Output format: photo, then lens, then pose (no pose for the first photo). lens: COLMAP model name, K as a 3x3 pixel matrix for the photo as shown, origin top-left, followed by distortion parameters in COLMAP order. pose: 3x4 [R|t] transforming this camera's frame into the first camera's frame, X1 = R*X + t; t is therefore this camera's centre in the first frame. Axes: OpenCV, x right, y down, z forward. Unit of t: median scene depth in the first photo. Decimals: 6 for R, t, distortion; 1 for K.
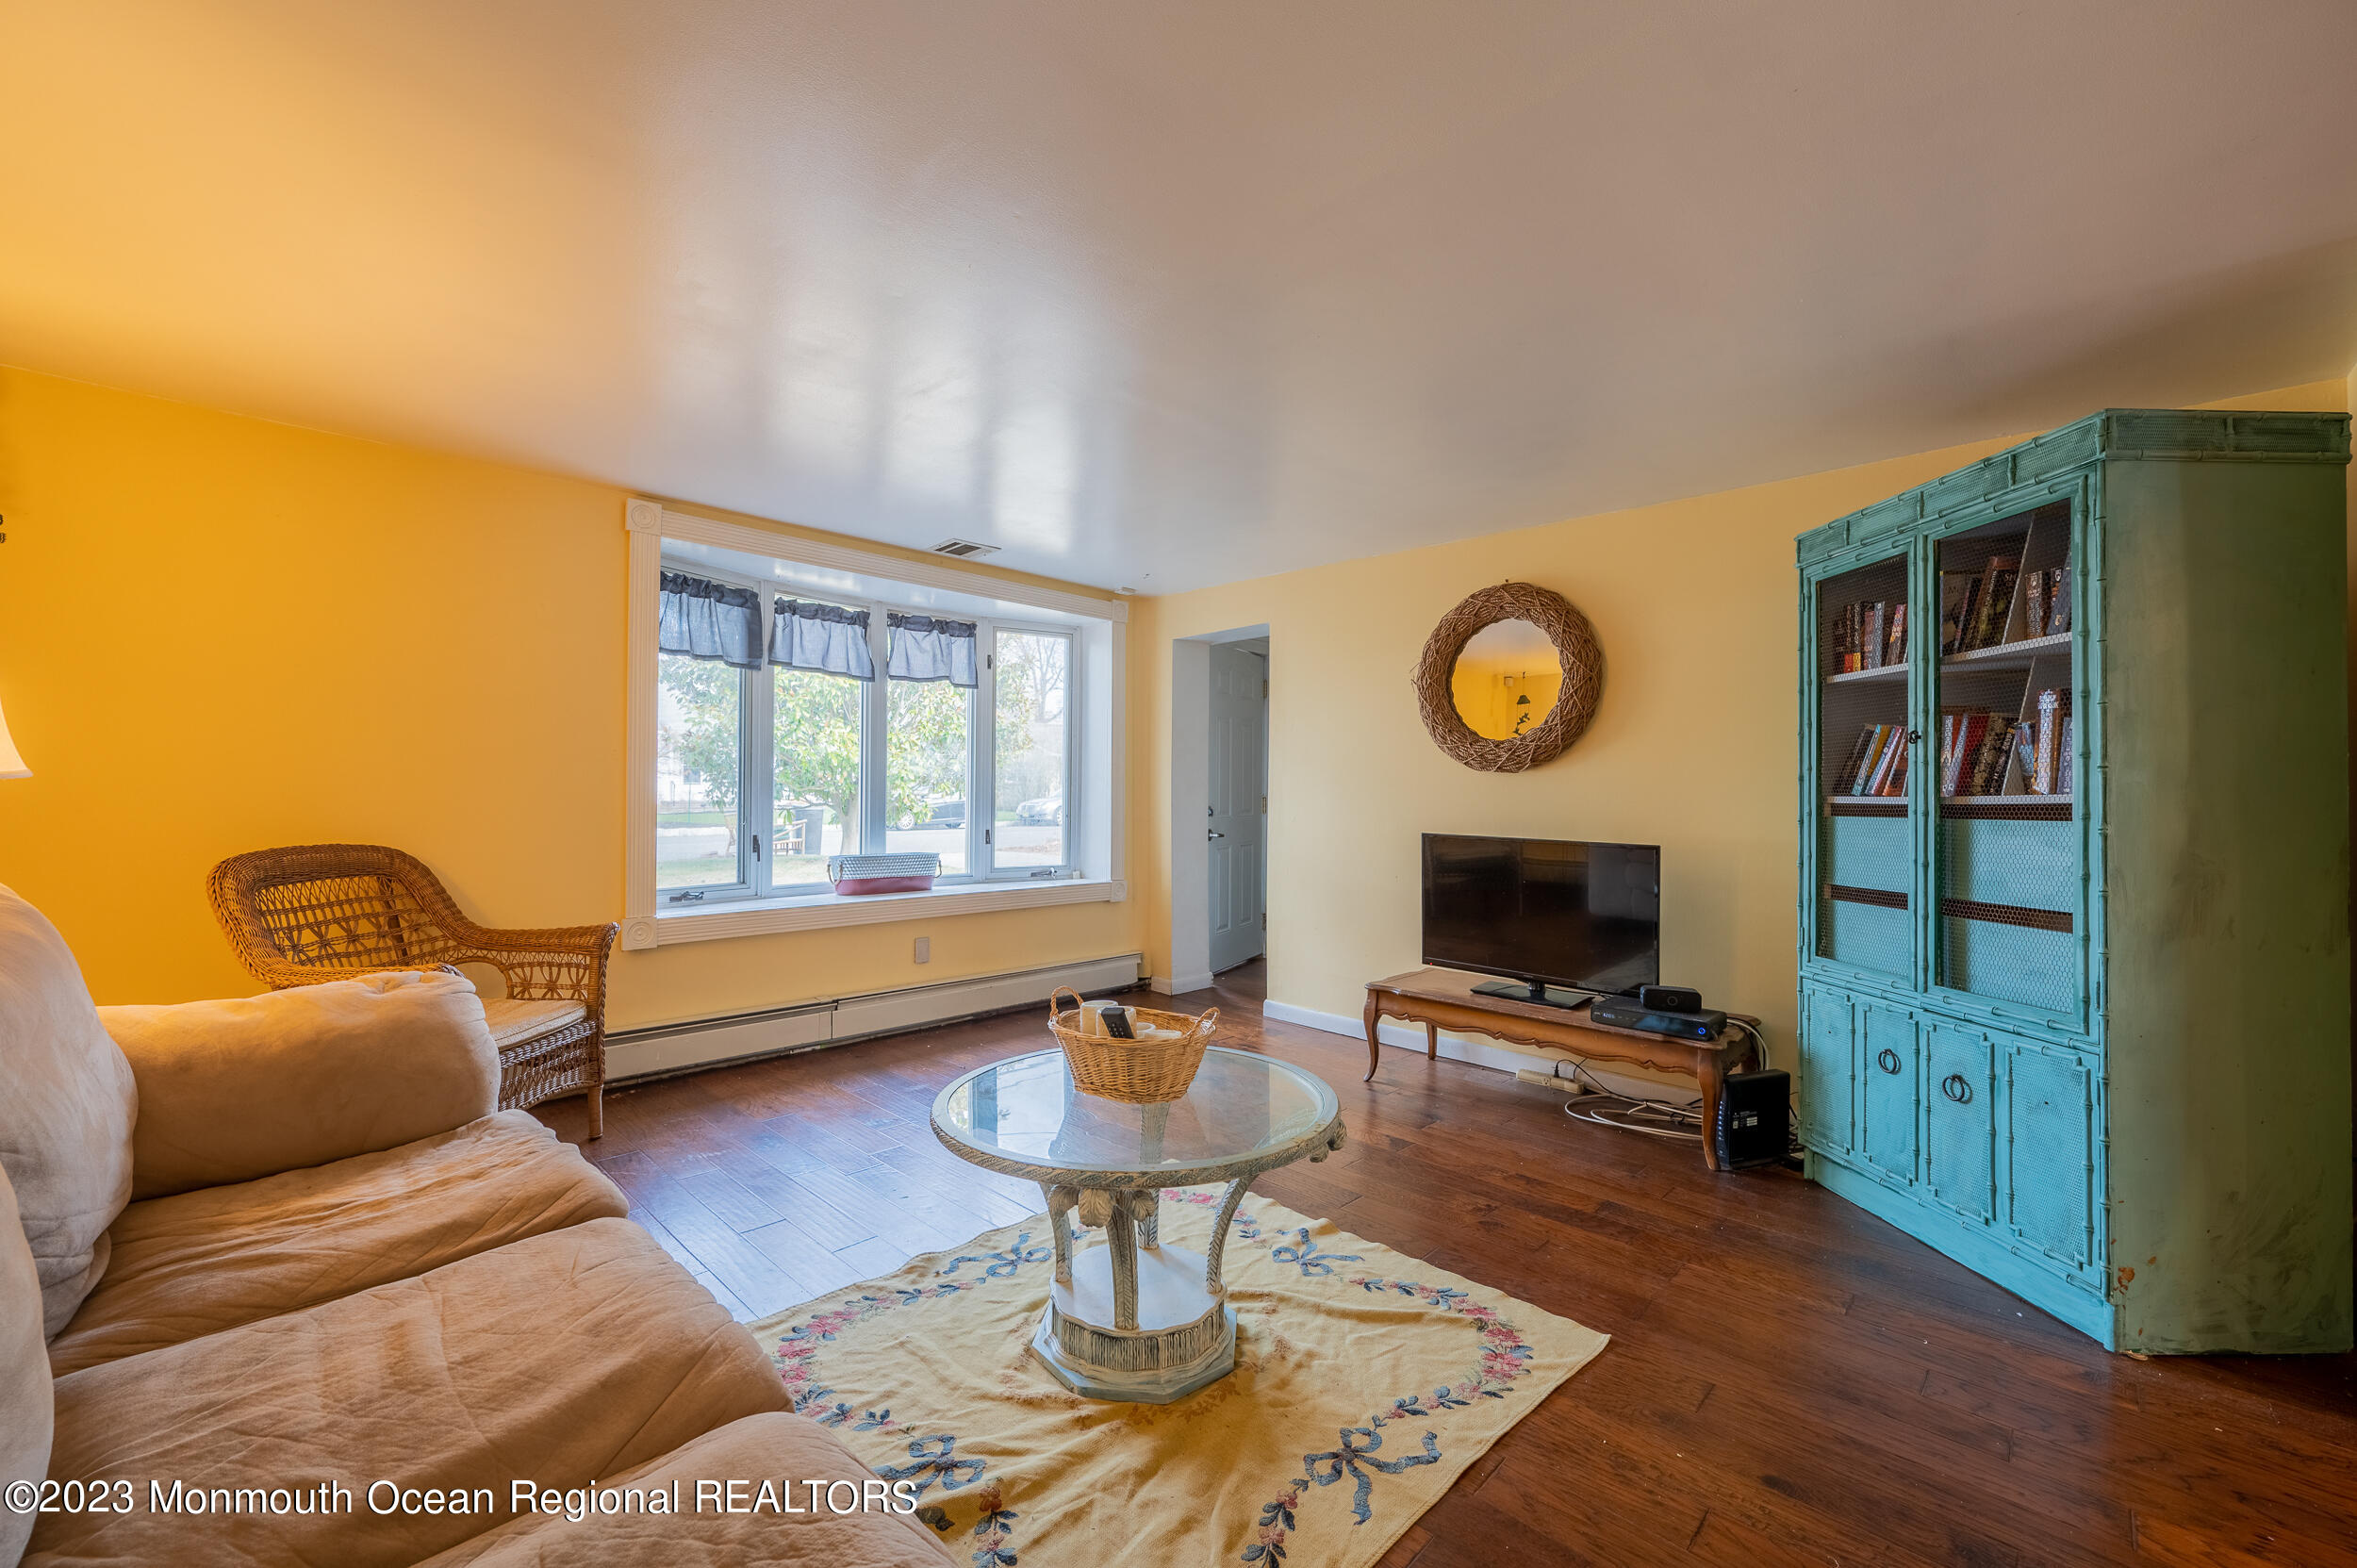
lens RADIAL K [[931.7, 0, 1170.8], [0, 931.7, 789.0], [0, 0, 1]] dist [0.000449, -0.000853]
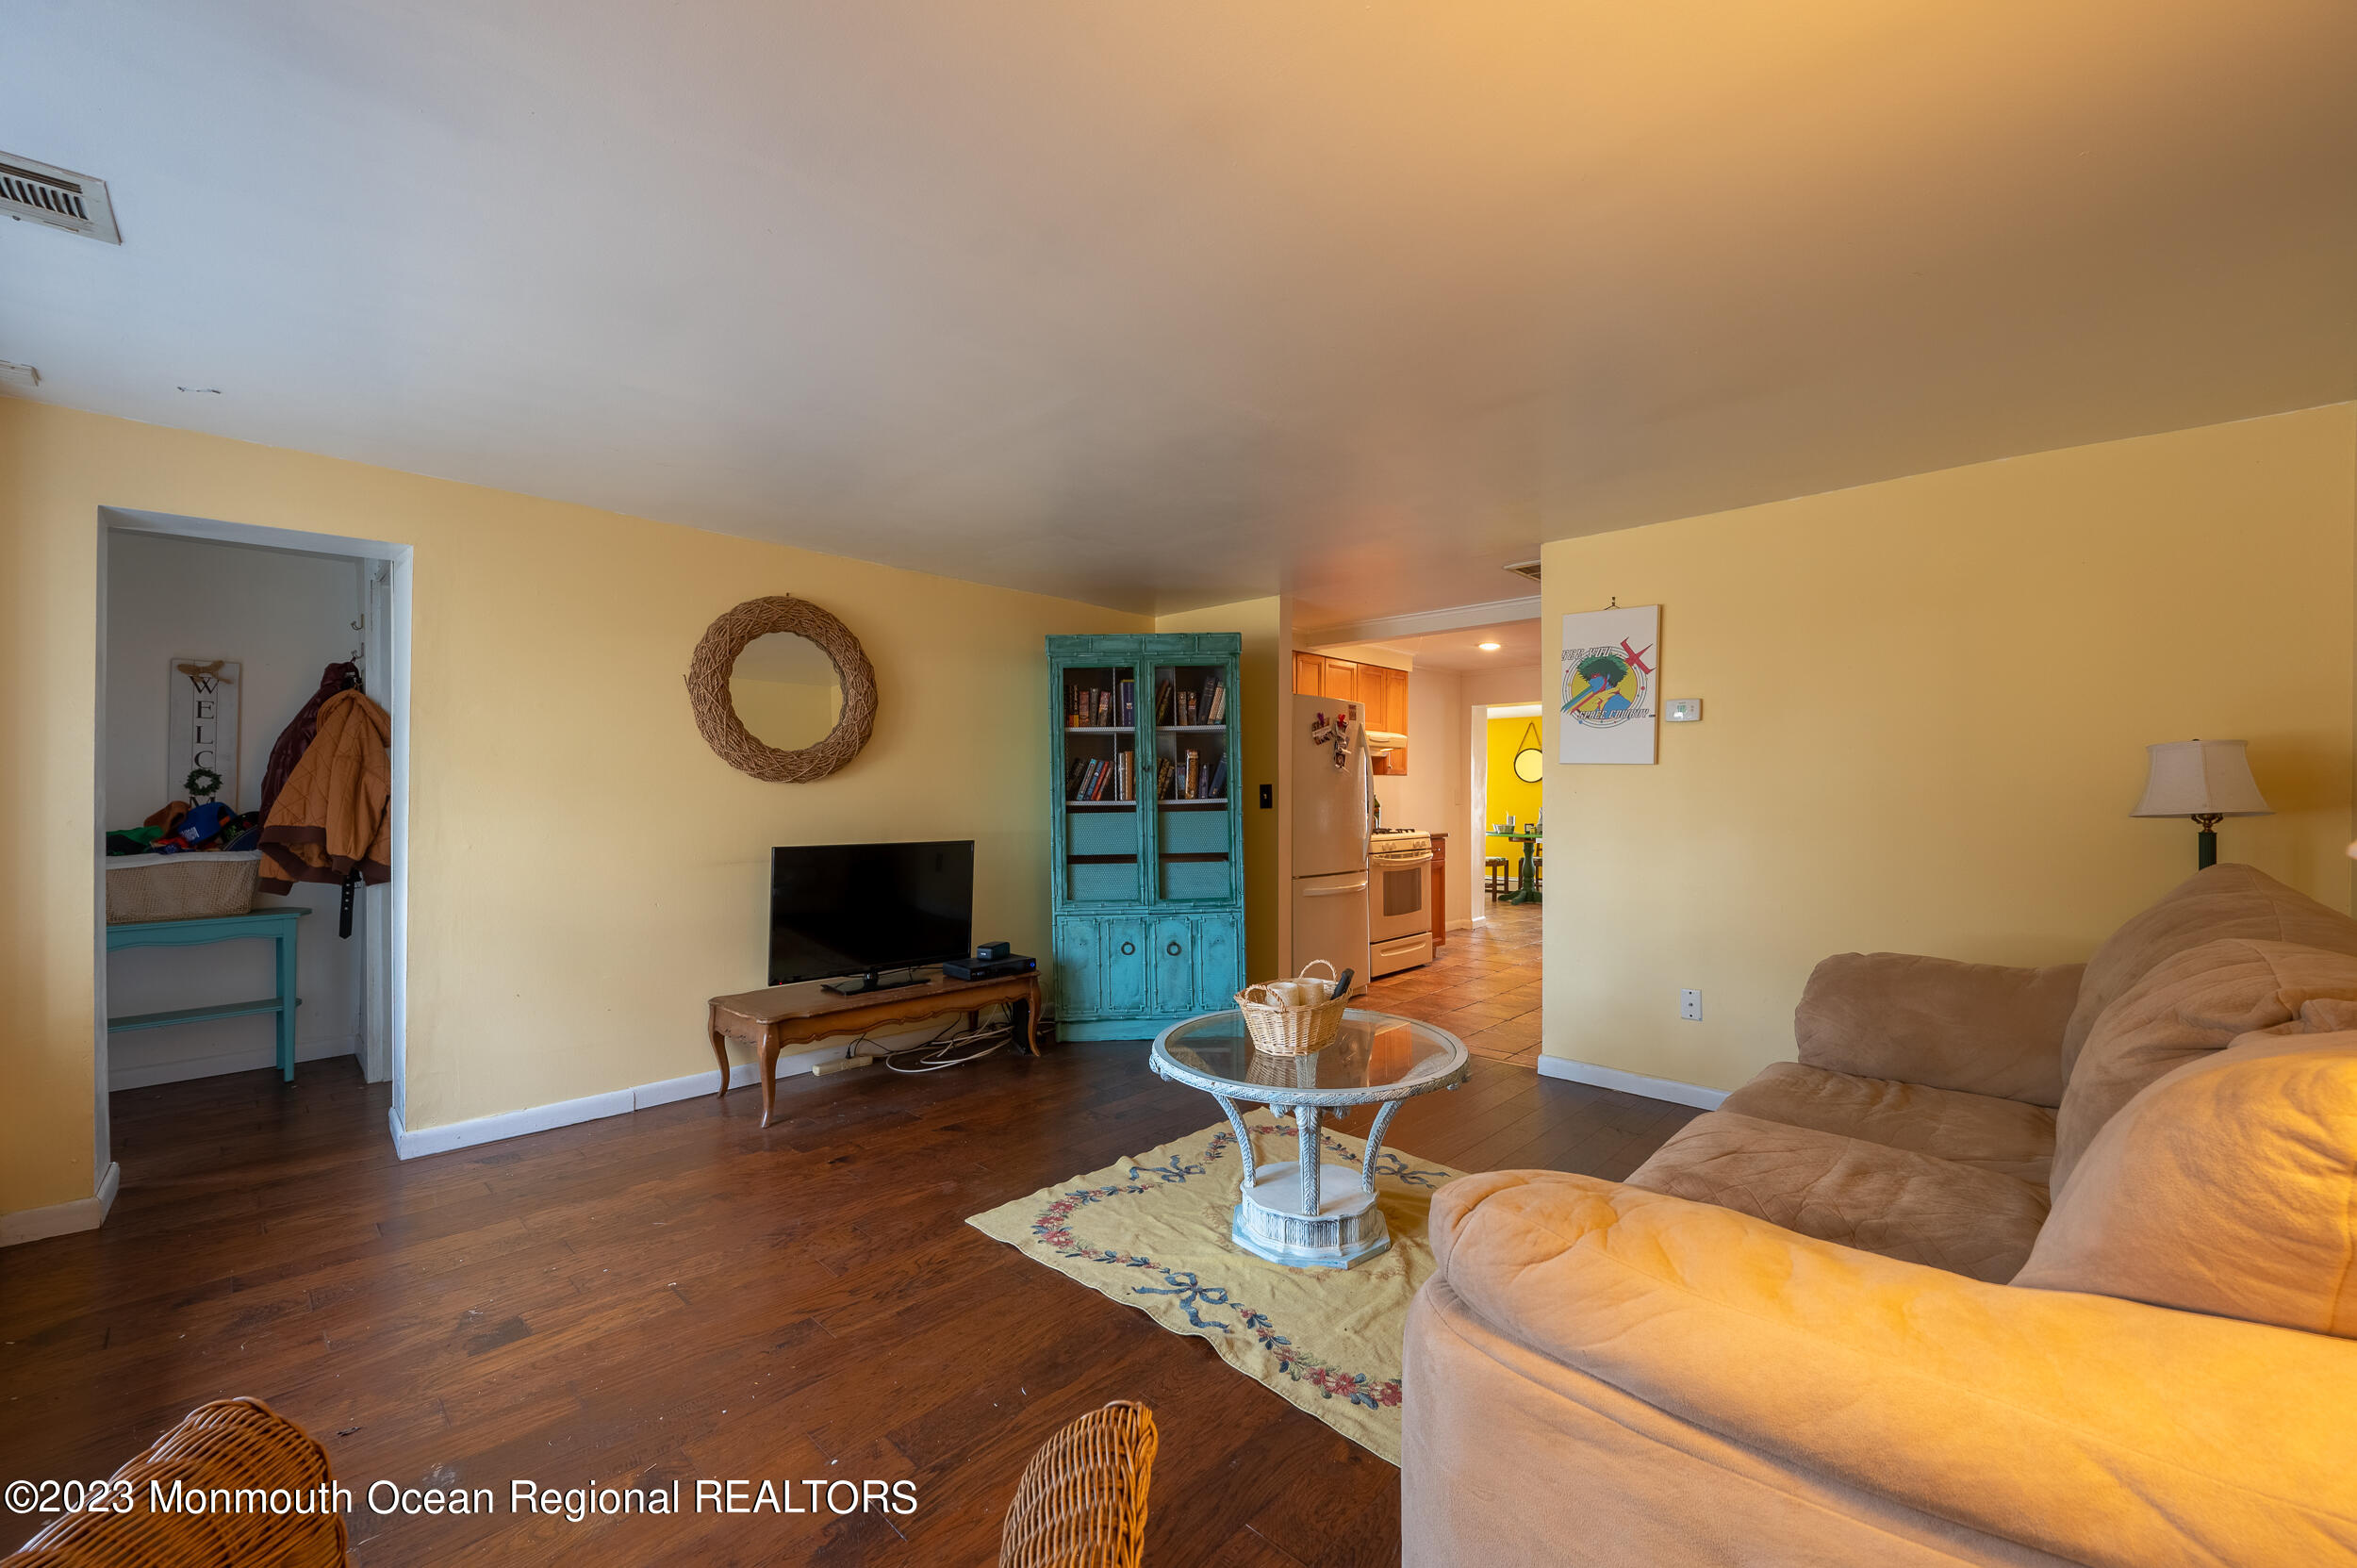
lens RADIAL K [[931.7, 0, 1164.5], [0, 931.7, 780.2], [0, 0, 1]] dist [0.000449, -0.000853]
pose [[0.006723, 0.003832, 0.999970, -0.907865], [0.000847, 0.999992, -0.003837, -0.022092], [-0.999977, 0.000873, 0.006719, 0.809644]]
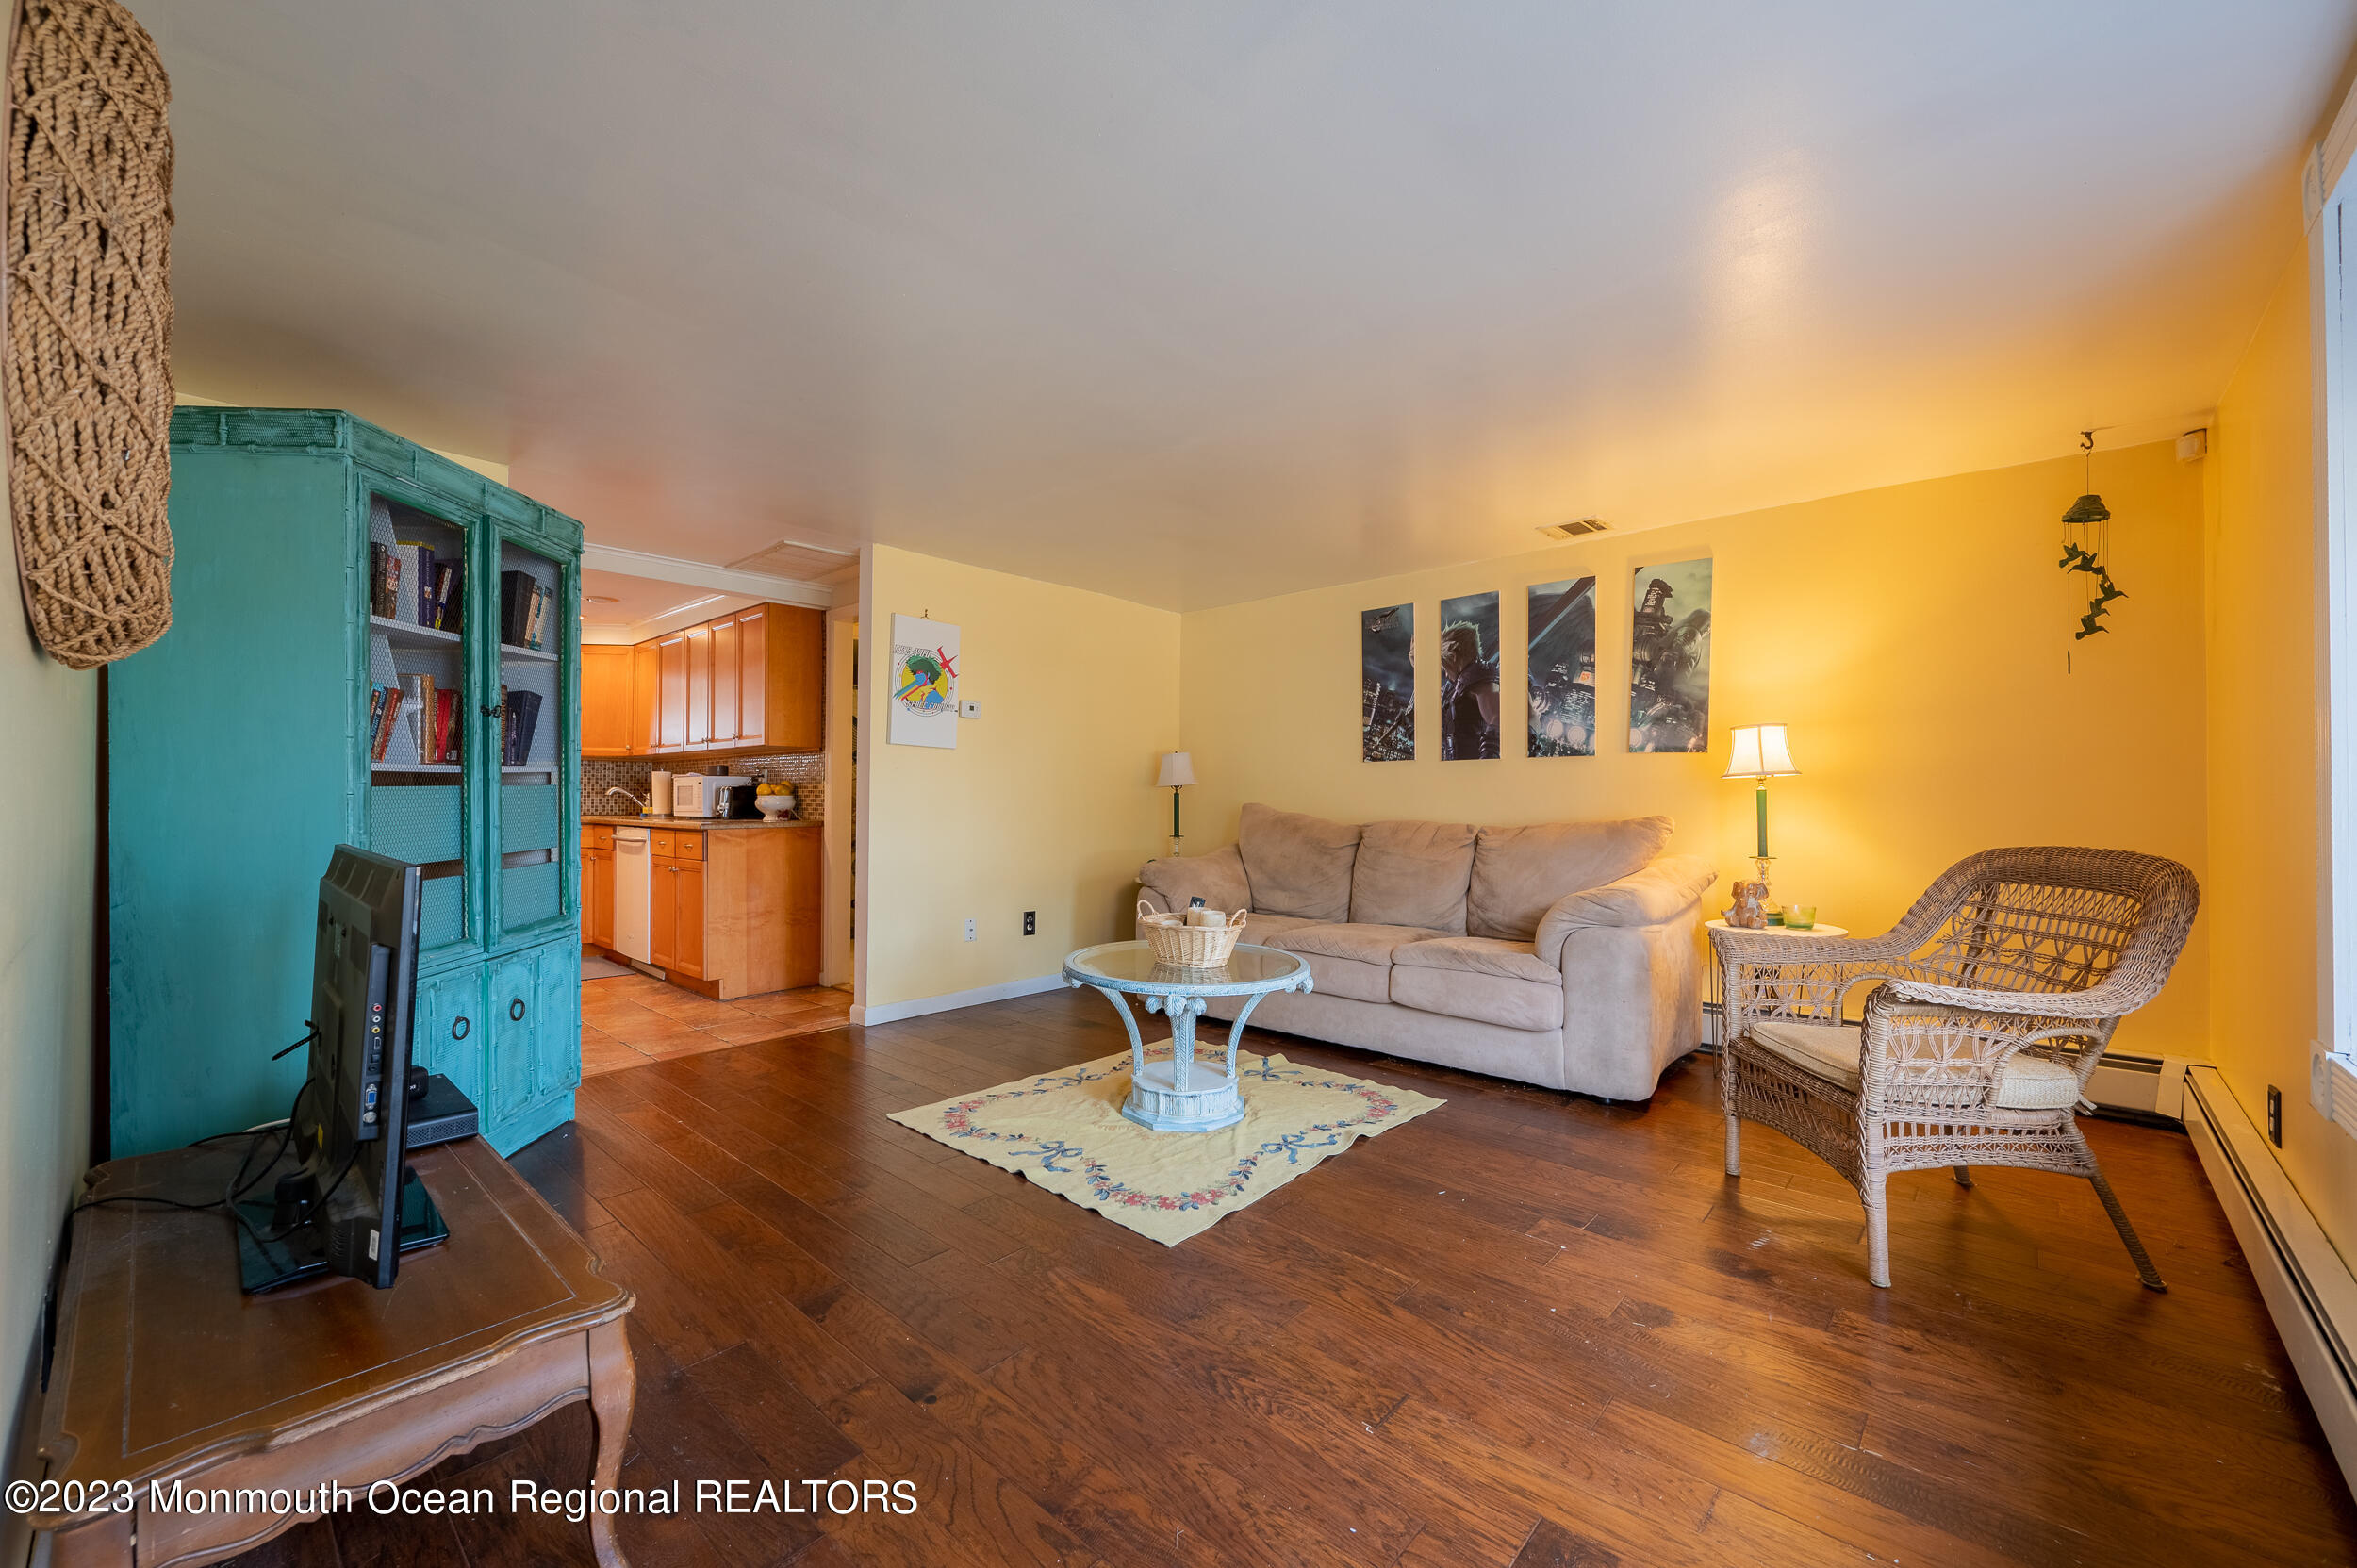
lens RADIAL K [[931.7, 0, 1177.9], [0, 931.7, 778.2], [0, 0, 1]] dist [0.000449, -0.000853]
pose [[-0.999677, -0.011264, -0.022779, 0.020704], [-0.010891, 0.999806, -0.016425, 0.026212], [0.022960, -0.016171, -0.999606, 1.798205]]
